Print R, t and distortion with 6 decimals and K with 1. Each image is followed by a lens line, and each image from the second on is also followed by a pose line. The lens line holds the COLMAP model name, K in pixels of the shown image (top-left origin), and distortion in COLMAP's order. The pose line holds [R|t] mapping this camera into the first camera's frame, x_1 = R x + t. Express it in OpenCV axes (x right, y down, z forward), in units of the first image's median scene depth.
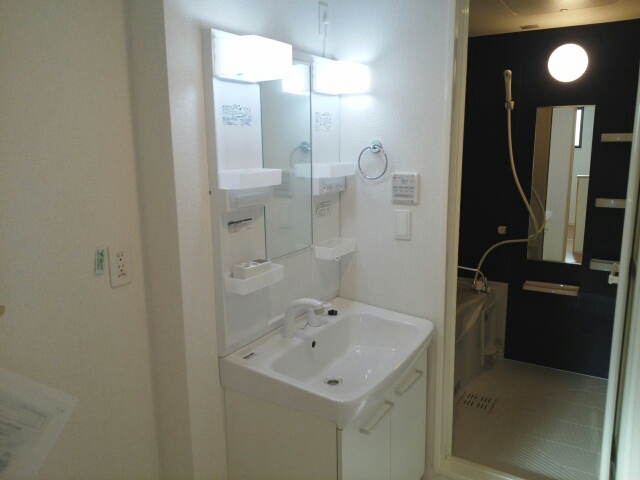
lens RADIAL K [[521.6, 0, 320.0], [0, 521.6, 240.0], [0, 0, 1]] dist [-0.004753, -0.015705]
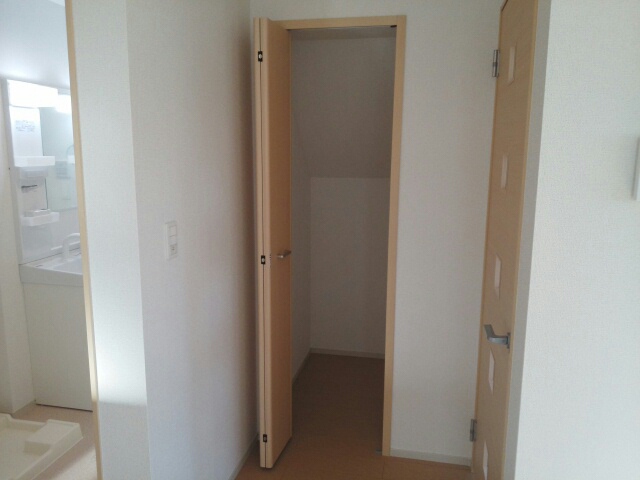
lens RADIAL K [[521.6, 0, 320.0], [0, 521.6, 240.0], [0, 0, 1]] dist [-0.004753, -0.015705]
pose [[0.943743, -0.039323, 0.328332, 0.178115], [0.042118, 0.999112, -0.001402, 0.178372], [-0.327986, 0.015152, 0.944561, -0.915570]]
